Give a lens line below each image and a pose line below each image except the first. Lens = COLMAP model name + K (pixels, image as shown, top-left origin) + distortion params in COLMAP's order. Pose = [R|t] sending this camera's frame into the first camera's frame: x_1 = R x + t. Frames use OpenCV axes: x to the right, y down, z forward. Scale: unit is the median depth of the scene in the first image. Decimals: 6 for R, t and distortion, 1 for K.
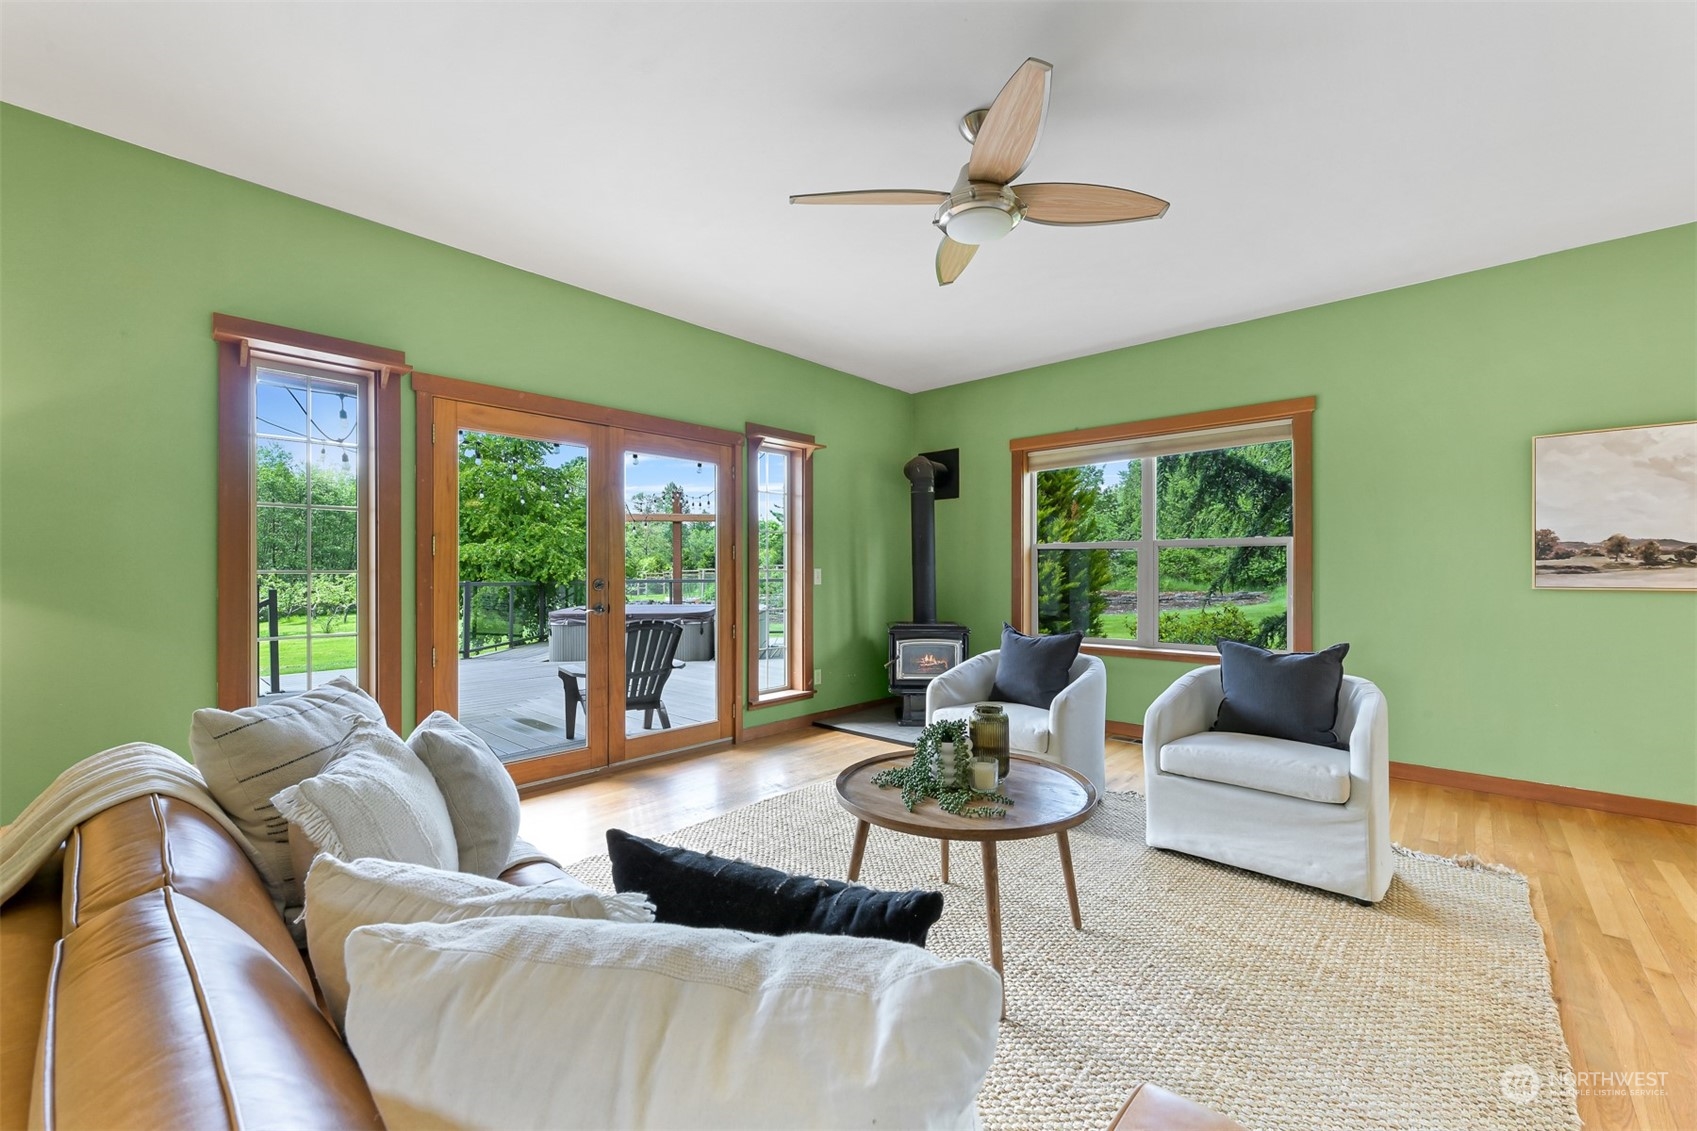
lens RADIAL K [[683.1, 0, 844.7], [0, 683.1, 570.5], [0, 0, 1]] dist [-0.003305, 0.000507]
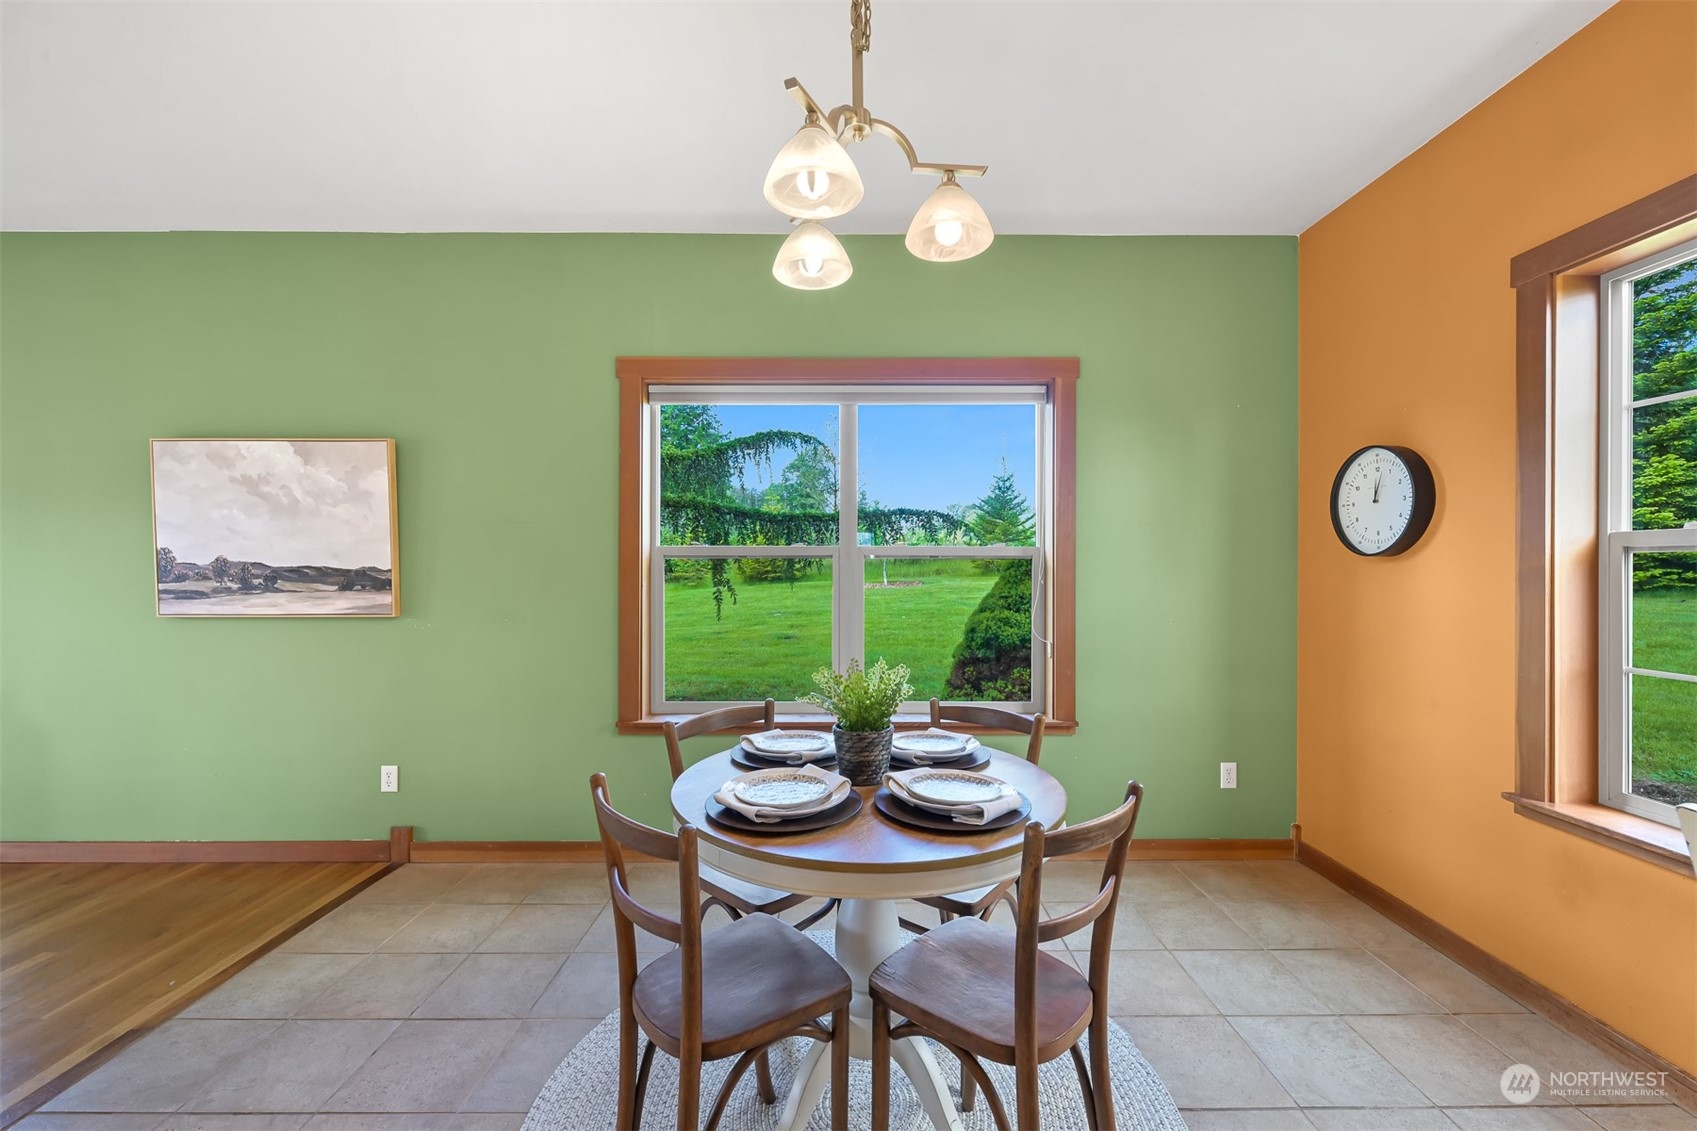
lens RADIAL K [[683.1, 0, 853.2], [0, 683.1, 565.2], [0, 0, 1]] dist [-0.003305, 0.000507]
pose [[0.735638, 0.002779, 0.677369, 1.130498], [-0.002124, 0.999996, -0.001796, -0.040369], [-0.677372, -0.000118, 0.735641, -0.235491]]
